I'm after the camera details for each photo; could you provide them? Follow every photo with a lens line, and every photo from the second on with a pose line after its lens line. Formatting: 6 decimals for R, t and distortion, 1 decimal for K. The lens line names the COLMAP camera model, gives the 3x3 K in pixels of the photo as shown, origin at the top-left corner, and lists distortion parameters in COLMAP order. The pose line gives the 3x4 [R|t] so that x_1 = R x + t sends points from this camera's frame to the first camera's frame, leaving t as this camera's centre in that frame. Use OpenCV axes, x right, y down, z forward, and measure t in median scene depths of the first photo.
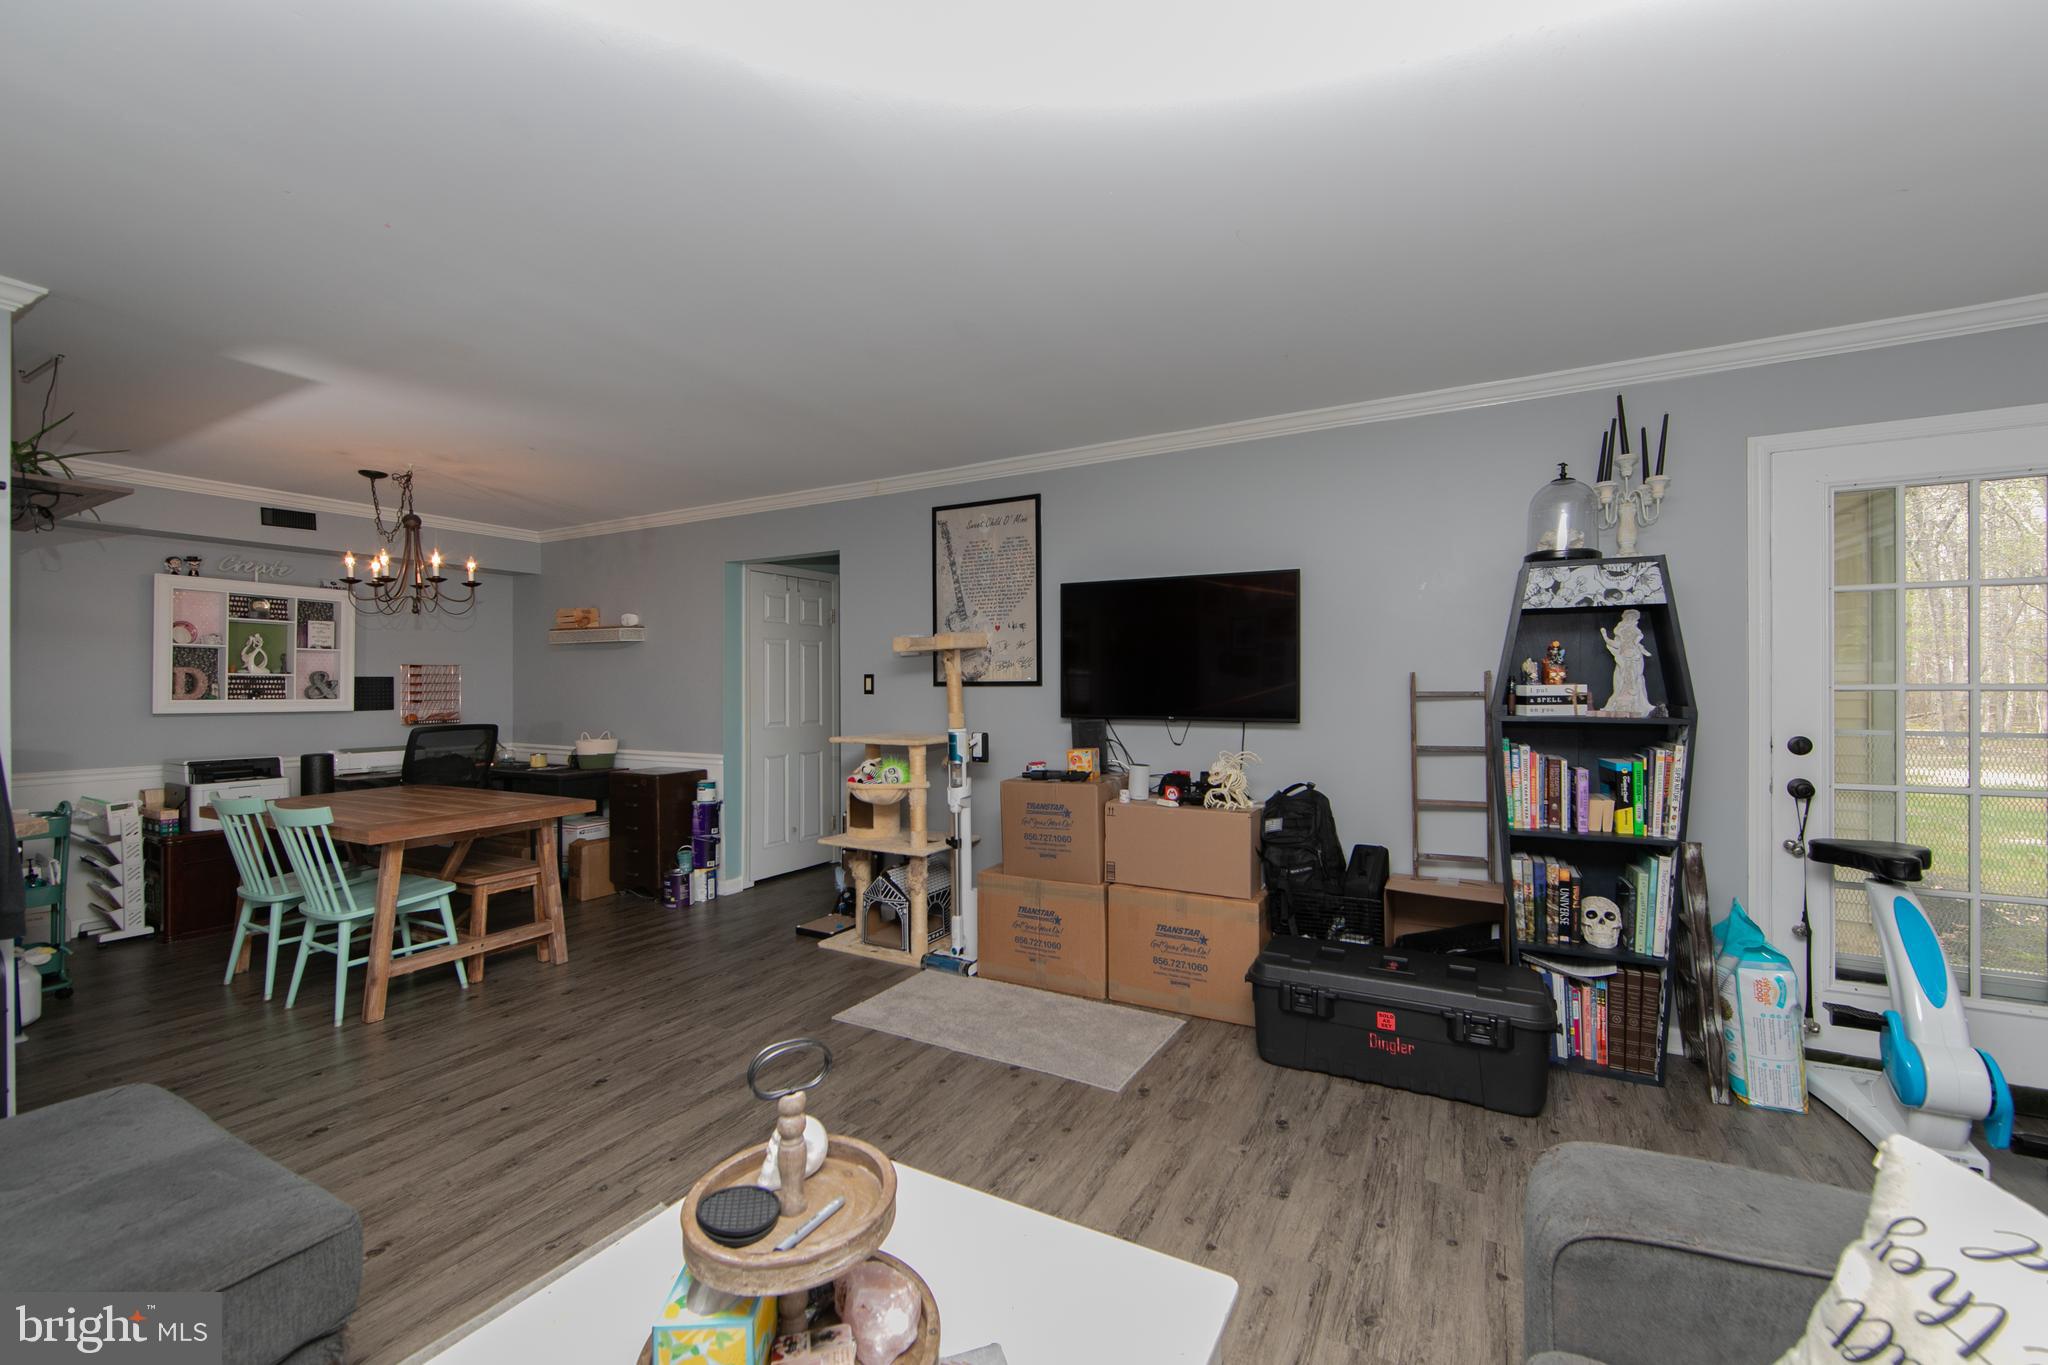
lens RADIAL K [[800.0, 0, 1018.4], [0, 800.0, 682.2], [0, 0, 1]] dist [-0.006519, -0.000052]
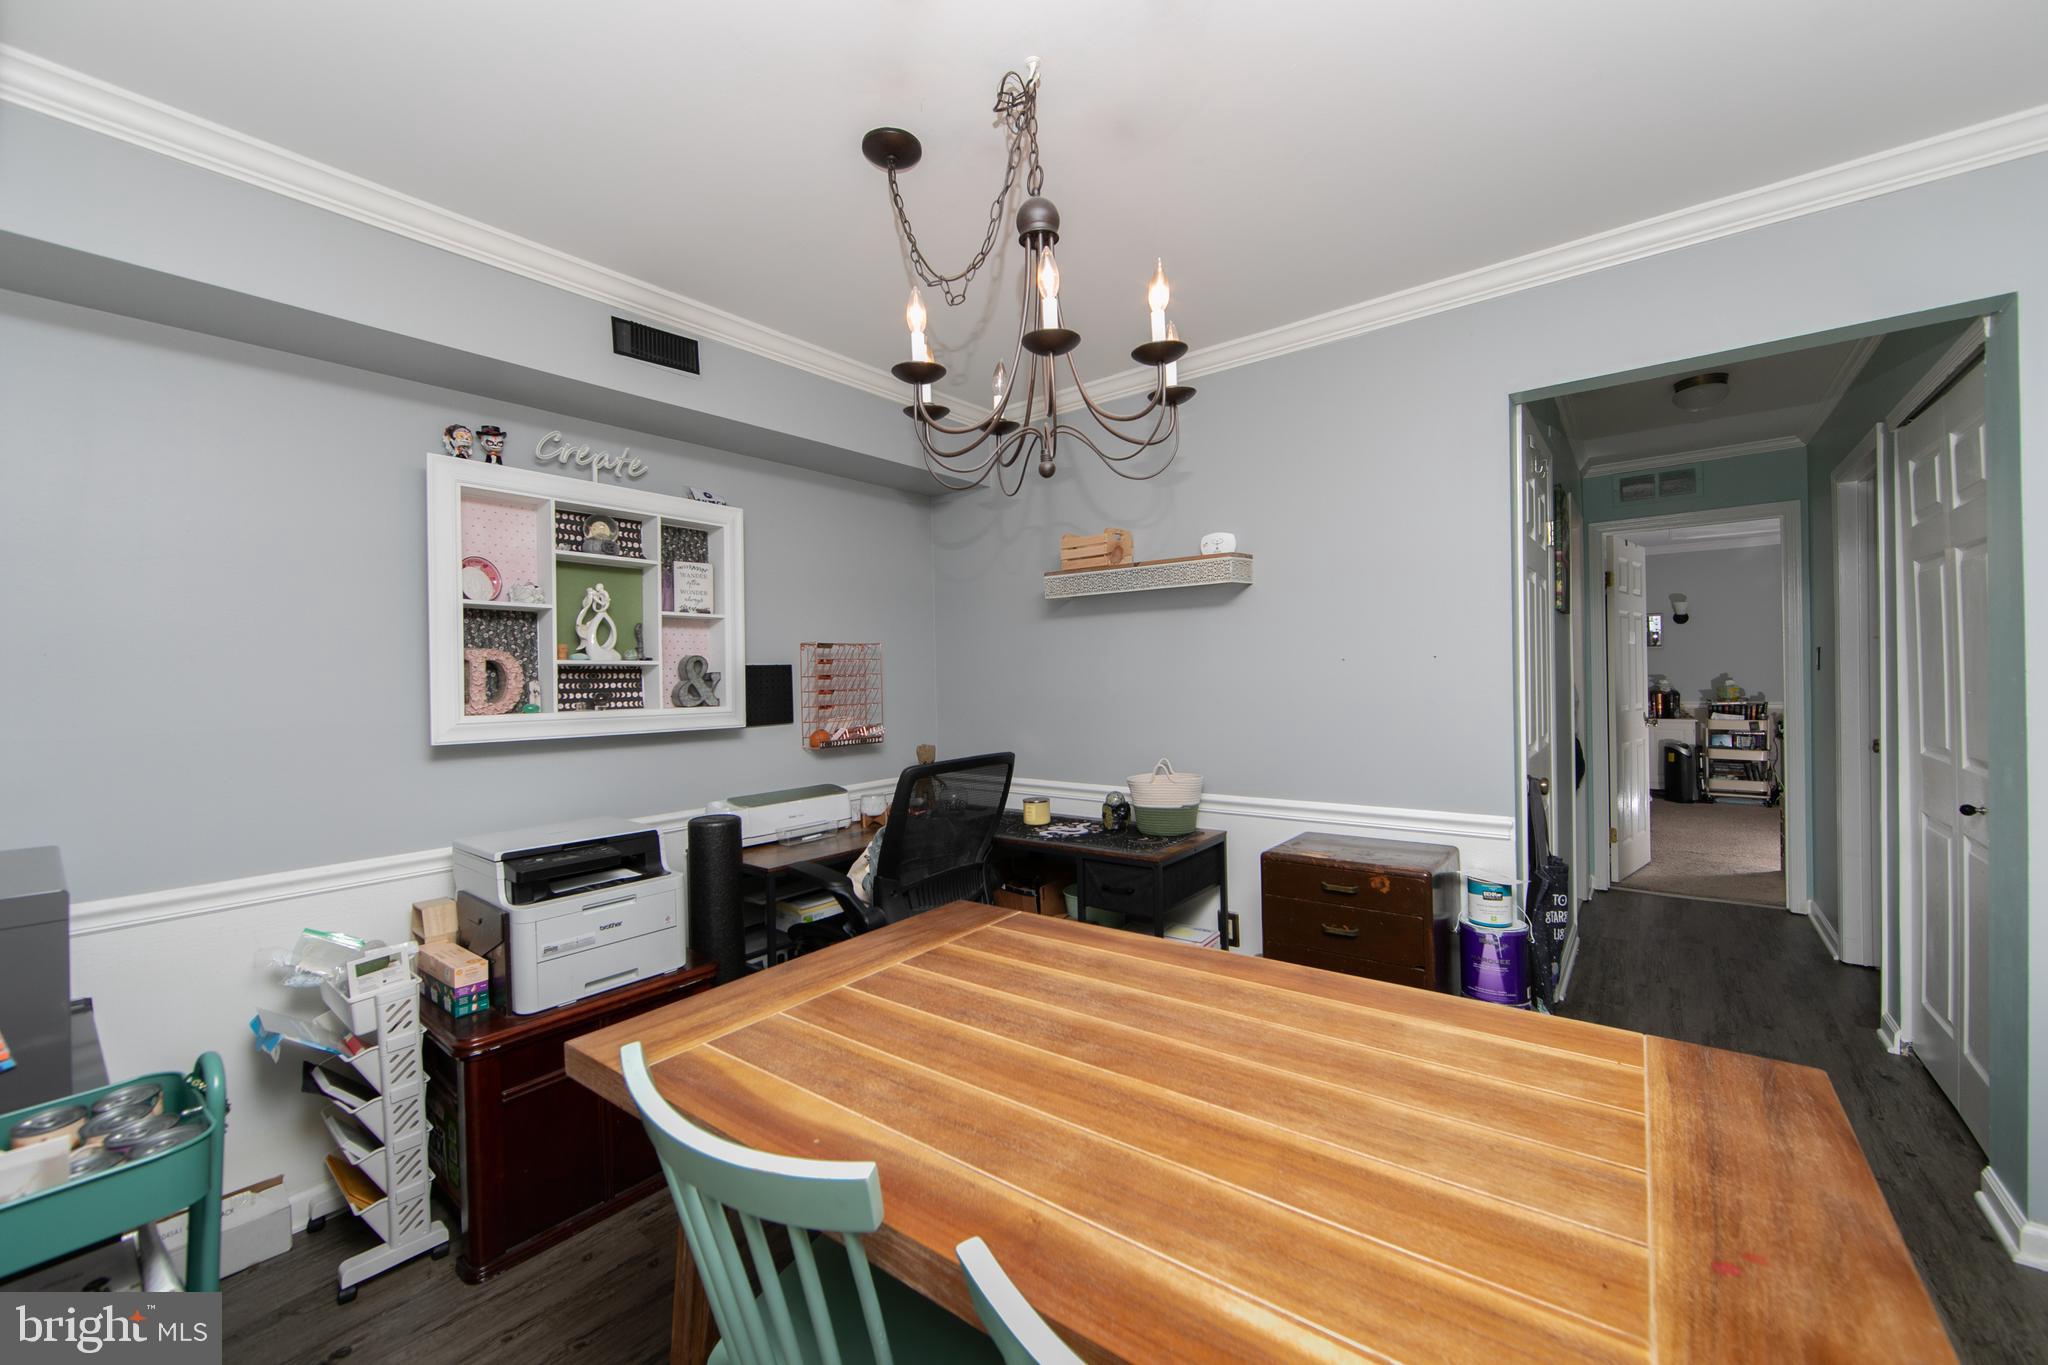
lens RADIAL K [[800.0, 0, 1036.1], [0, 800.0, 677.4], [0, 0, 1]] dist [-0.006519, -0.000052]
pose [[0.986256, -0.020085, -0.163999, -0.642843], [0.021099, 0.999768, 0.004443, 0.004294], [0.163872, -0.007842, 0.986451, 0.578646]]
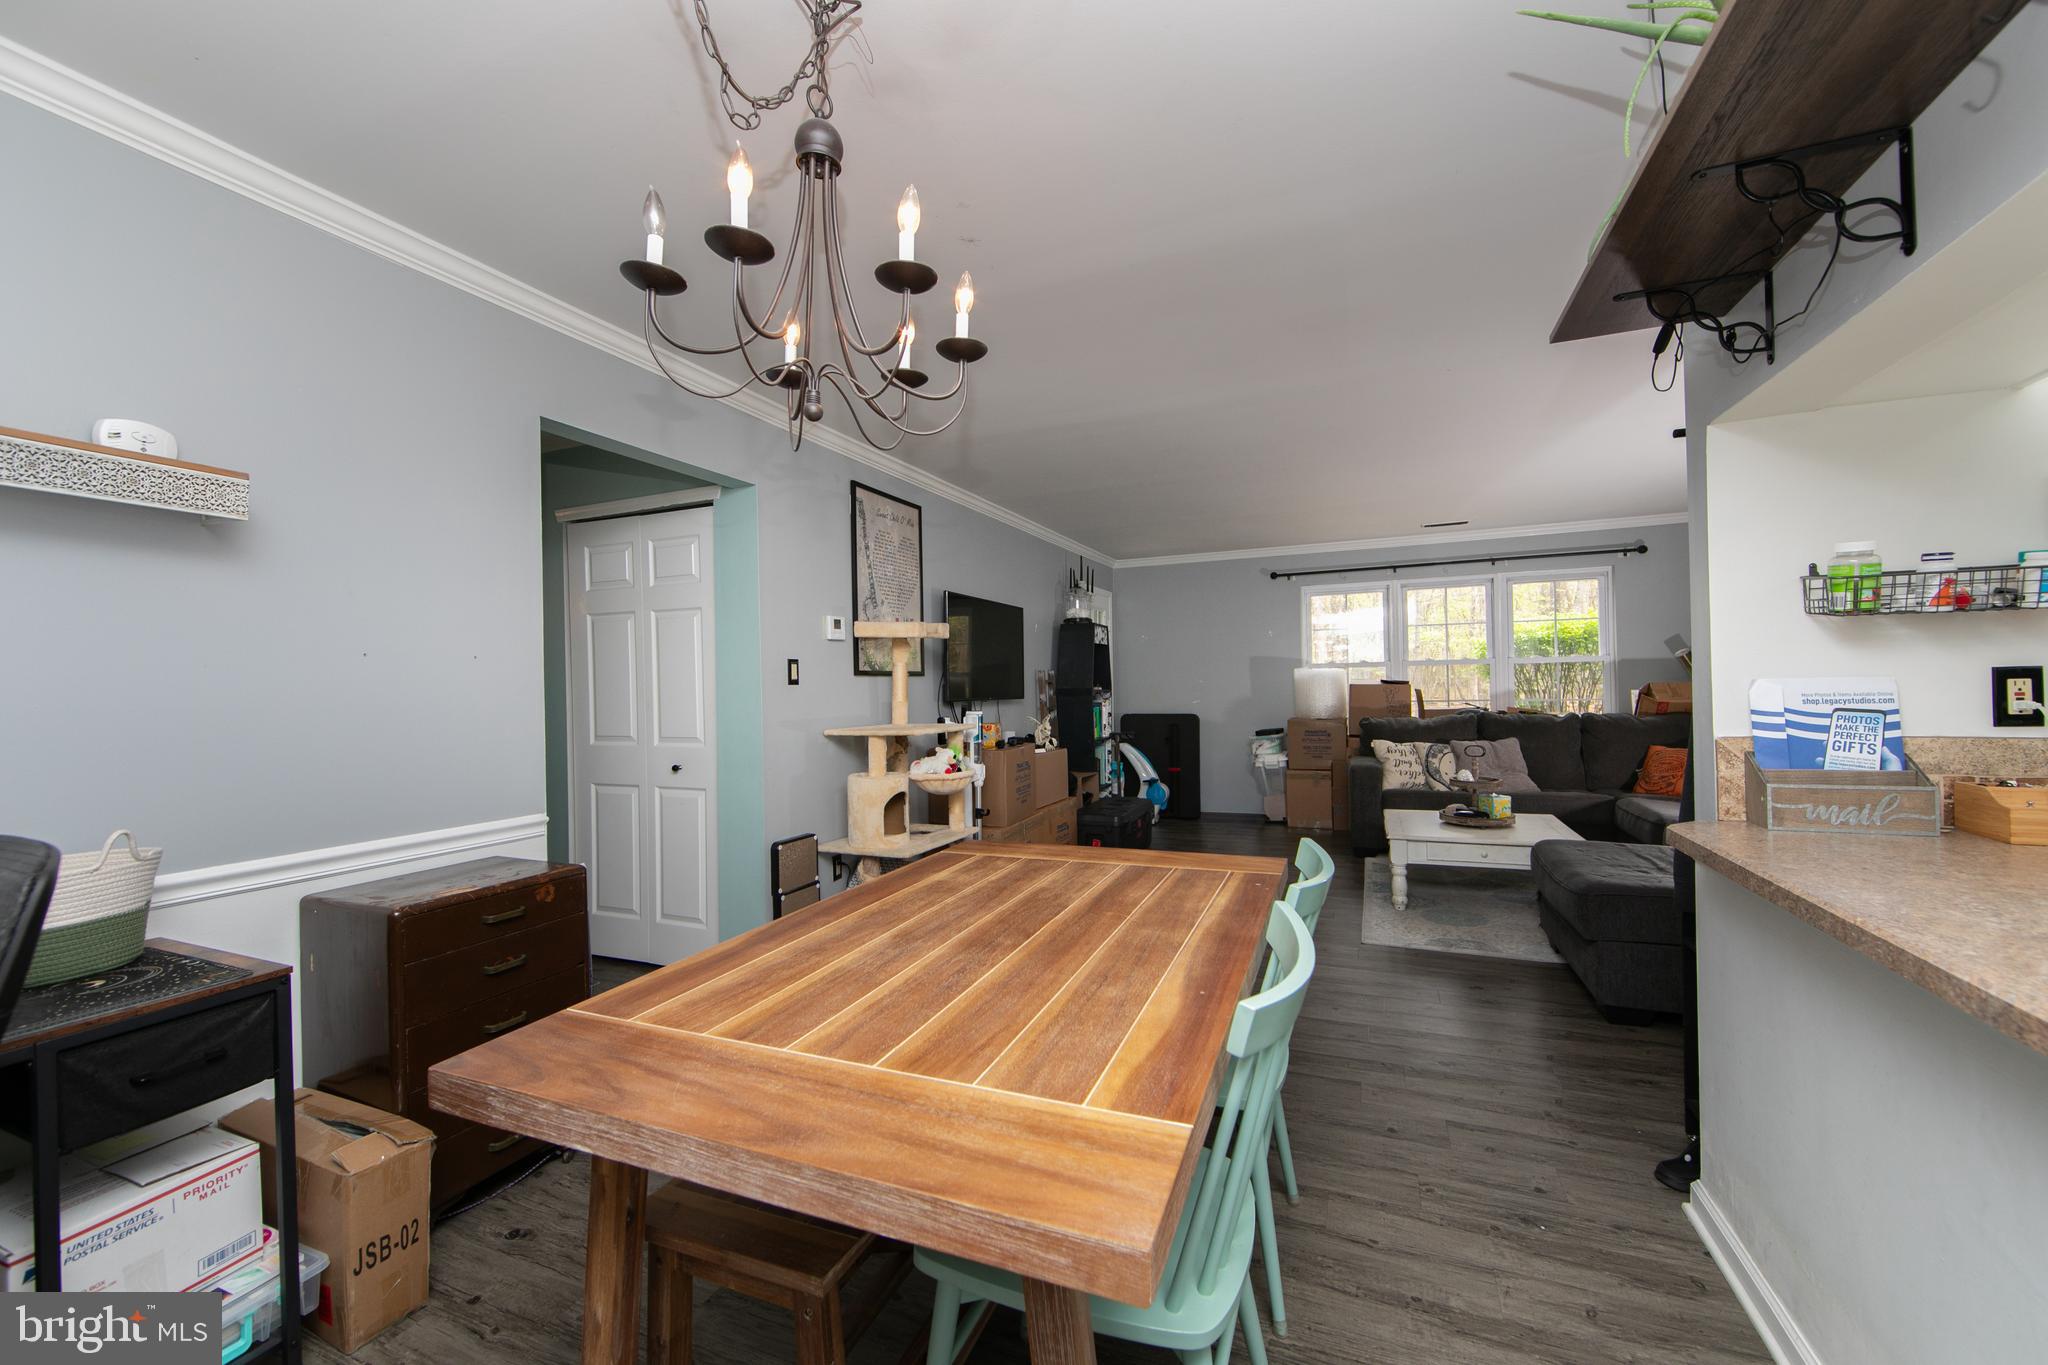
lens RADIAL K [[800.0, 0, 1027.4], [0, 800.0, 680.8], [0, 0, 1]] dist [-0.006519, -0.000052]
pose [[-0.095854, 0.012461, 0.995317, -0.929744], [0.020234, 0.999739, -0.010568, 0.021580], [-0.995190, 0.019126, -0.096082, 0.805411]]
